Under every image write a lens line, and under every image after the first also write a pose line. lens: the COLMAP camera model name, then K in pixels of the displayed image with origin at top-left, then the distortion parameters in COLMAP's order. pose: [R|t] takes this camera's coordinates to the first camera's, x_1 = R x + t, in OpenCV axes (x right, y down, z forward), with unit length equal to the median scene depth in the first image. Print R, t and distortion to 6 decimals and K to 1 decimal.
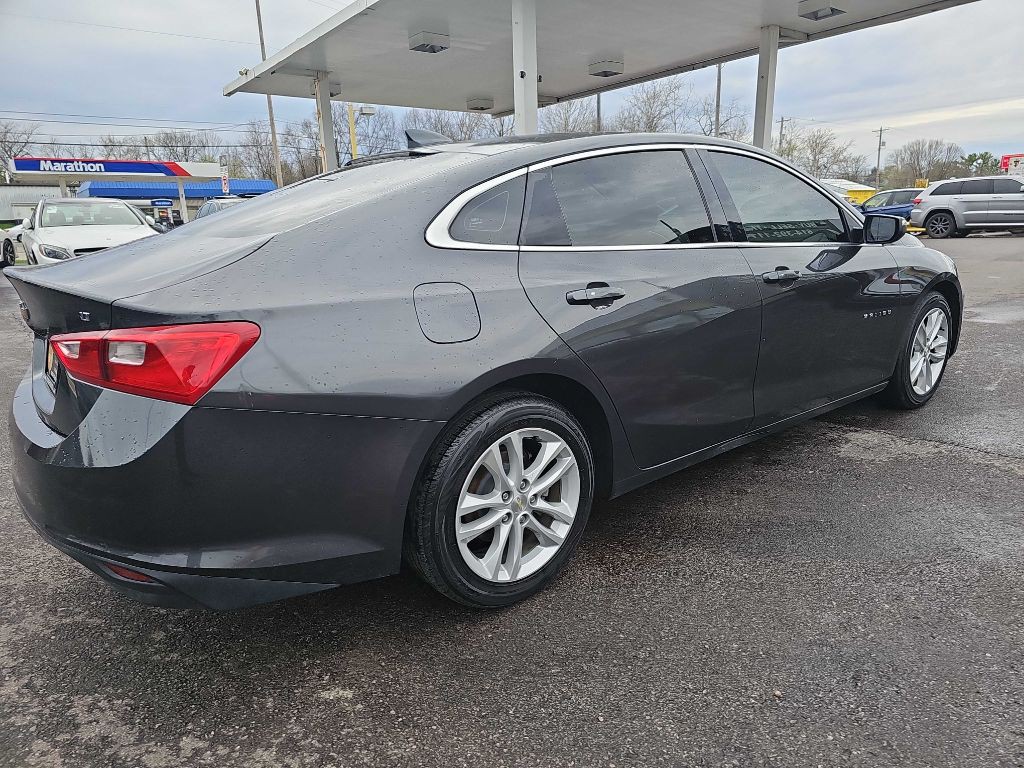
lens RADIAL K [[670.1, 0, 517.2], [0, 670.1, 383.1], [0, 0, 1]] dist [0.050729, -0.029653]
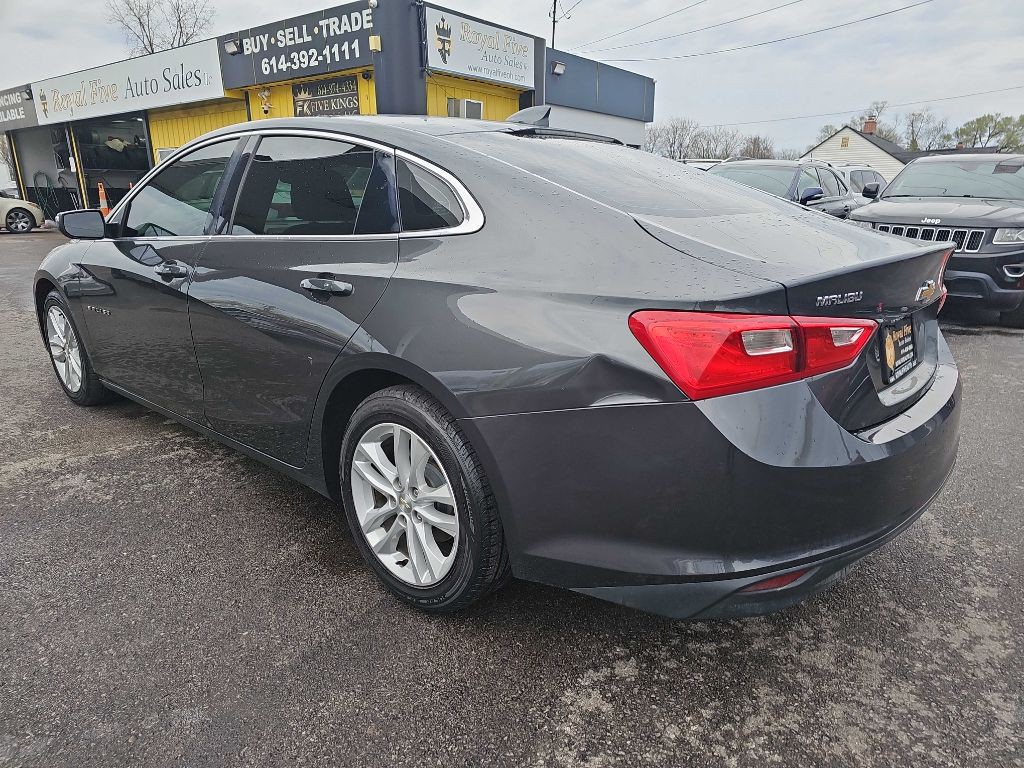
lens RADIAL K [[676.5, 0, 516.7], [0, 676.5, 391.0], [0, 0, 1]] dist [0.054754, -0.036443]
pose [[-0.171765, -0.240424, 0.955350, -0.928340], [0.237752, 0.930980, 0.277038, -0.221993], [-0.956018, 0.274722, -0.102749, 1.002873]]
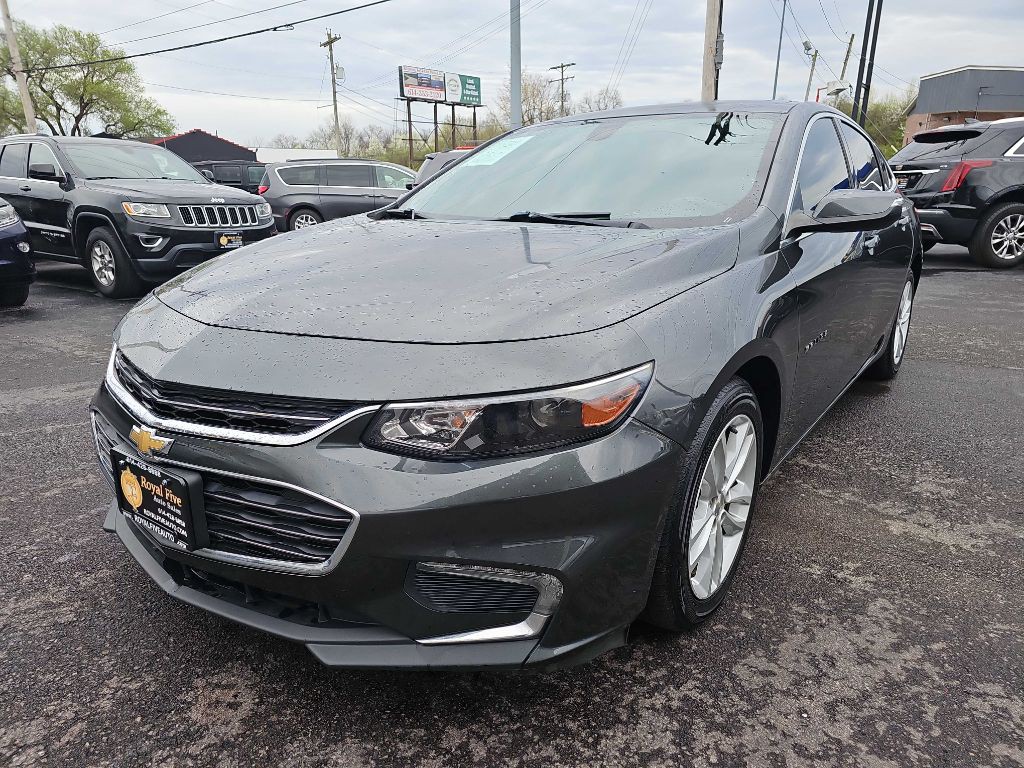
lens RADIAL K [[676.9, 0, 518.6], [0, 676.9, 390.1], [0, 0, 1]] dist [0.042878, -0.027955]
pose [[-0.963268, 0.116775, -0.241821, 0.626132], [-0.026012, 0.855694, 0.516829, -0.501023], [0.267277, 0.504135, -0.821225, 1.956914]]
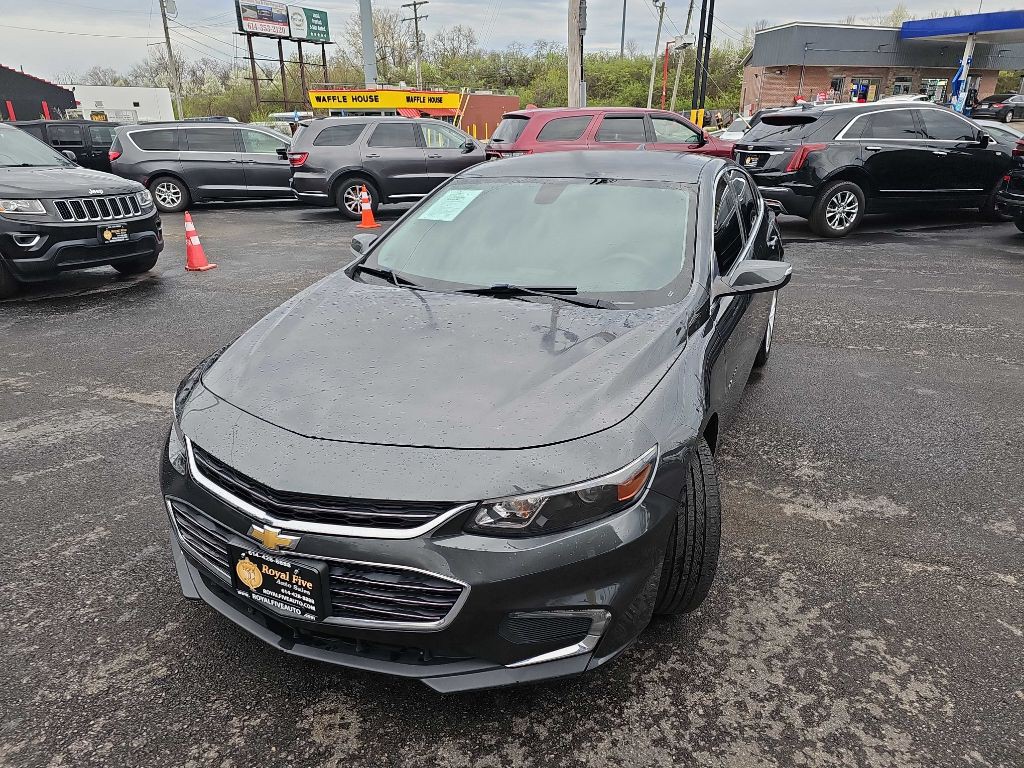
lens RADIAL K [[674.6, 0, 514.7], [0, 674.6, 387.1], [0, 0, 1]] dist [0.027419, -0.004801]
pose [[-0.894796, 0.199277, -0.399536, 0.771971], [-0.072968, 0.817565, 0.571195, -0.668140], [0.440473, 0.540256, -0.717013, 1.963687]]
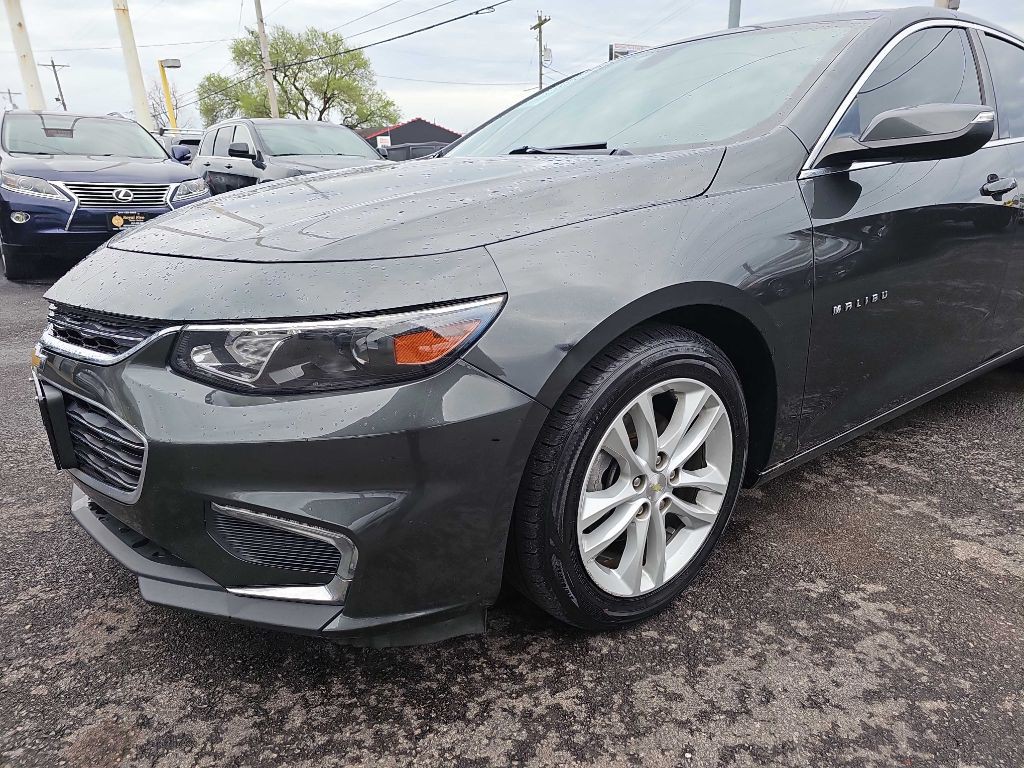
lens RADIAL K [[680.4, 0, 529.4], [0, 680.4, 393.4], [0, 0, 1]] dist [0.042037, -0.026880]
pose [[-0.998280, 0.053814, 0.023272, 0.419981], [0.057907, 0.842783, 0.535129, -0.441921], [0.009184, 0.535556, -0.844450, 1.944074]]
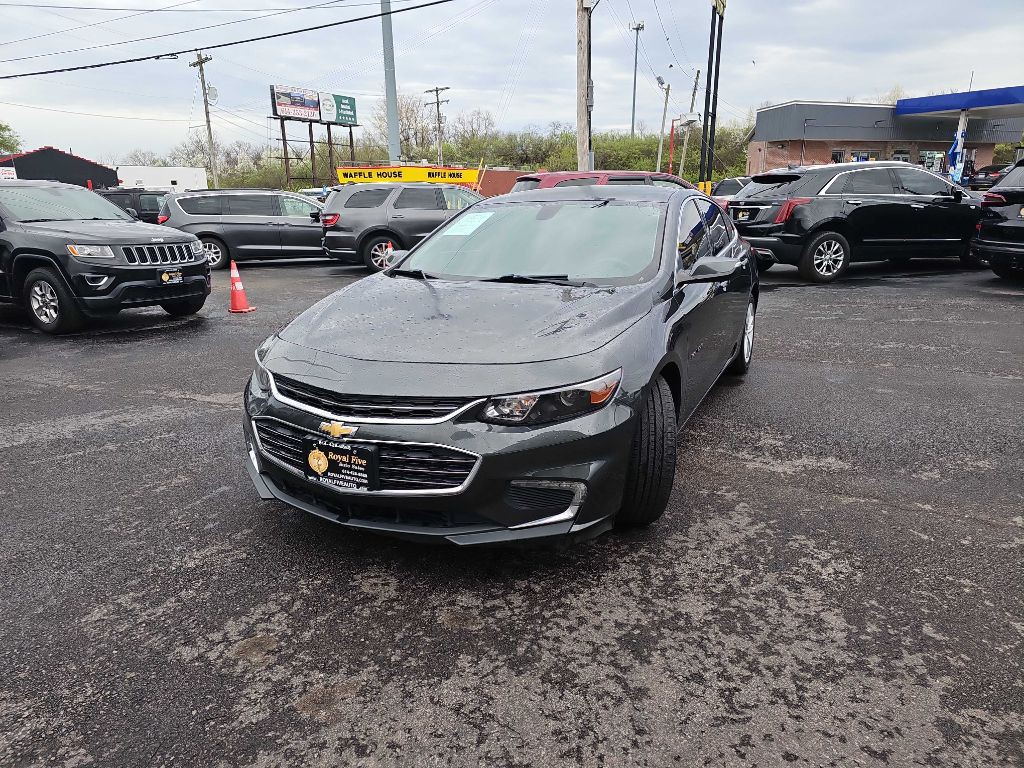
lens RADIAL K [[670.1, 0, 517.2], [0, 670.1, 383.1], [0, 0, 1]] dist [0.050729, -0.029653]
pose [[-0.902970, 0.158569, -0.399377, 0.862505], [-0.061208, 0.872481, 0.484799, -0.656521], [0.425323, 0.462204, -0.778118, 2.189427]]
